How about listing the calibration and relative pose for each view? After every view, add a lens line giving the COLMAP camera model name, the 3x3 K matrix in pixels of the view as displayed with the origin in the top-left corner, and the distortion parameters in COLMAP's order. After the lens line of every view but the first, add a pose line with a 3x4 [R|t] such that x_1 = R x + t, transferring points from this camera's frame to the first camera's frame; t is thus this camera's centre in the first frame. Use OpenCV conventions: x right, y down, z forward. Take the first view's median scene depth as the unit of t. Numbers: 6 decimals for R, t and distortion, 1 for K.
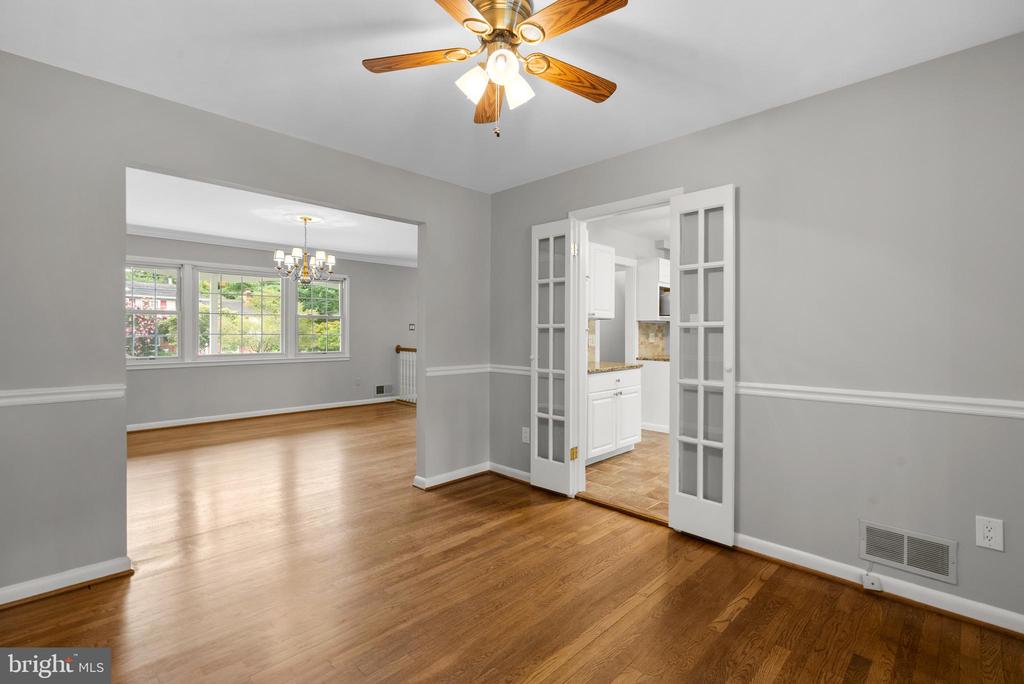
lens RADIAL K [[468.2, 0, 518.9], [0, 468.2, 333.3], [0, 0, 1]] dist [-0.001657, 0.001702]
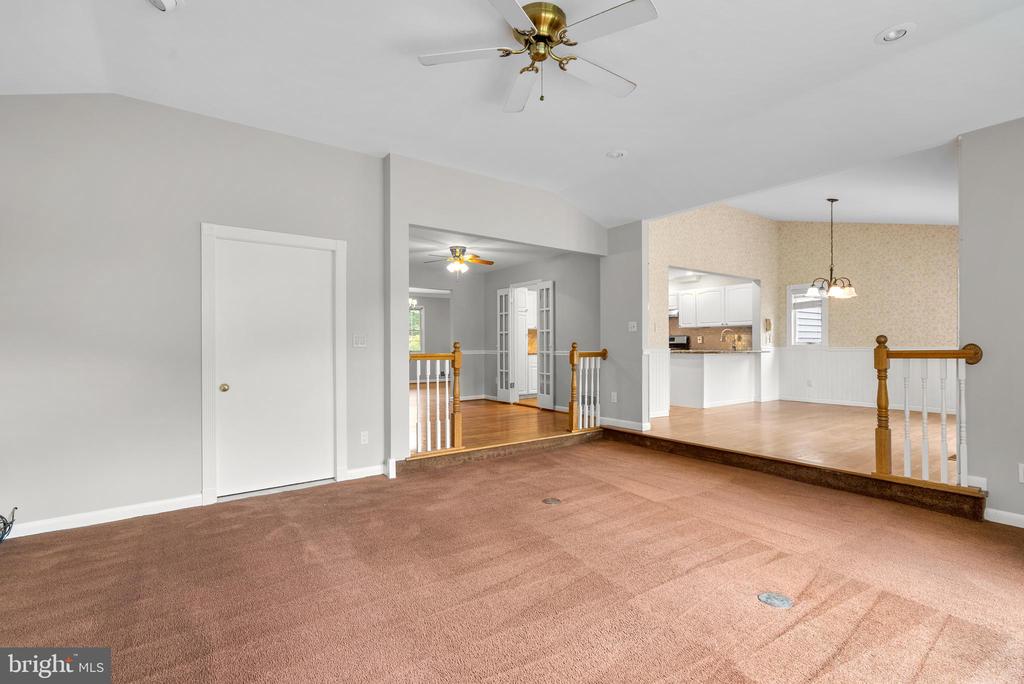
lens RADIAL K [[468.2, 0, 511.9], [0, 468.2, 346.1], [0, 0, 1]] dist [-0.001657, 0.001702]
pose [[0.985236, -0.006614, -0.171072, 0.525721], [0.006541, 0.999978, -0.000991, 0.056512], [0.171075, -0.000143, 0.985258, -1.358191]]
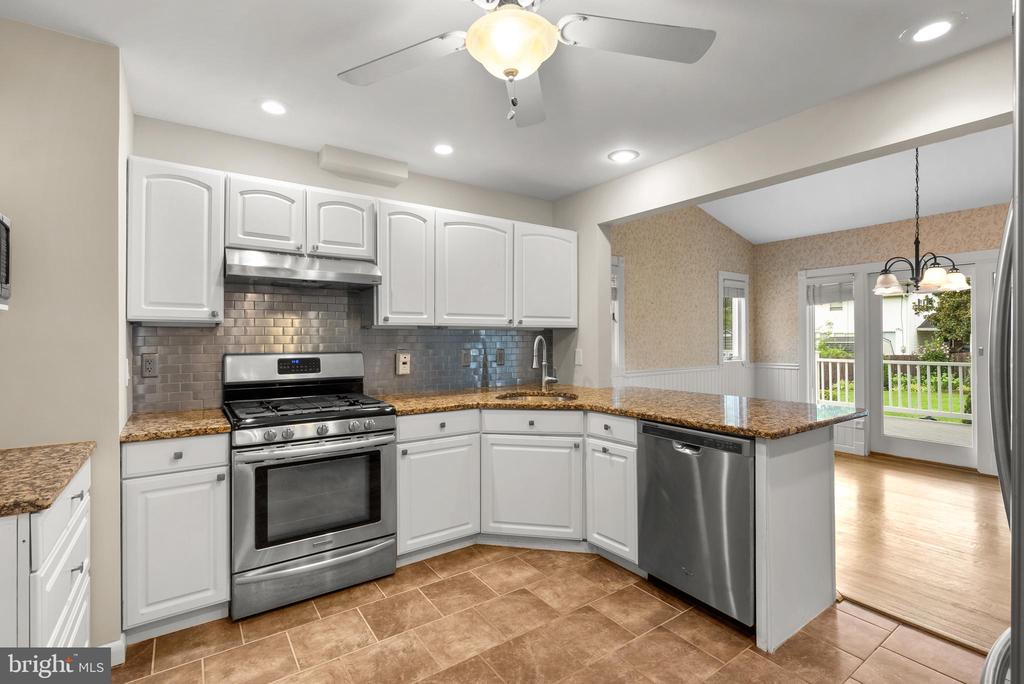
lens RADIAL K [[468.2, 0, 511.5], [0, 468.2, 341.1], [0, 0, 1]] dist [-0.001657, 0.001702]
pose [[0.193667, -0.007200, 0.981041, 0.295417], [0.006517, 0.999960, 0.006052, -0.024231], [-0.981046, 0.005221, 0.193706, 1.170016]]
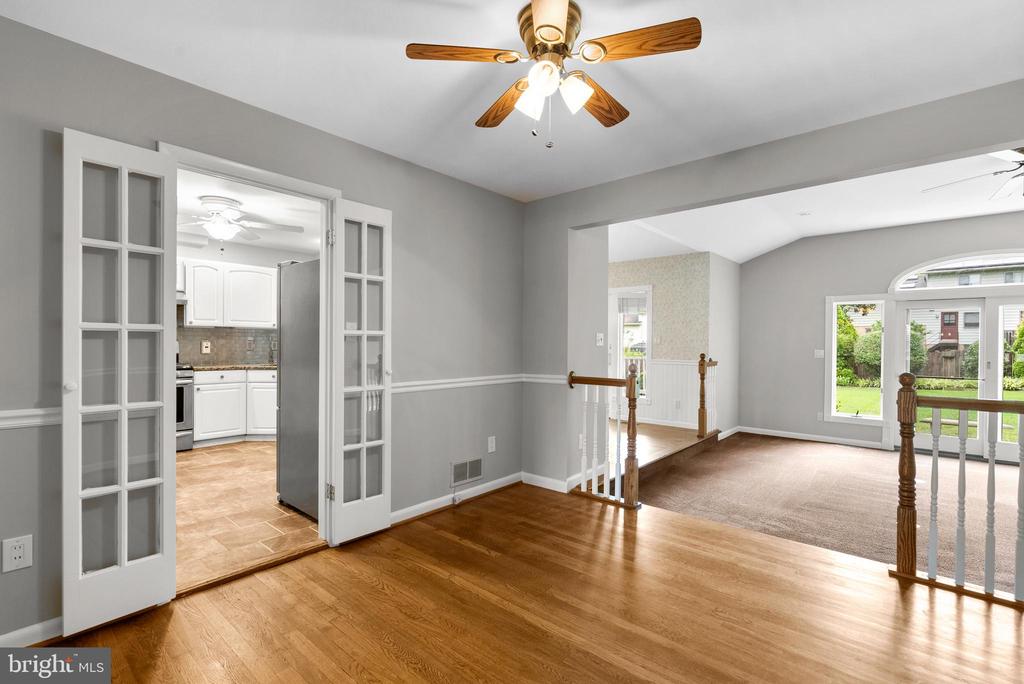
lens RADIAL K [[468.2, 0, 513.5], [0, 468.2, 345.8], [0, 0, 1]] dist [-0.001657, 0.001702]
pose [[-0.052712, -0.007468, 0.998582, -0.533293], [-0.005668, 0.999958, 0.007180, 0.000148], [-0.998594, -0.005281, -0.052752, 0.571218]]
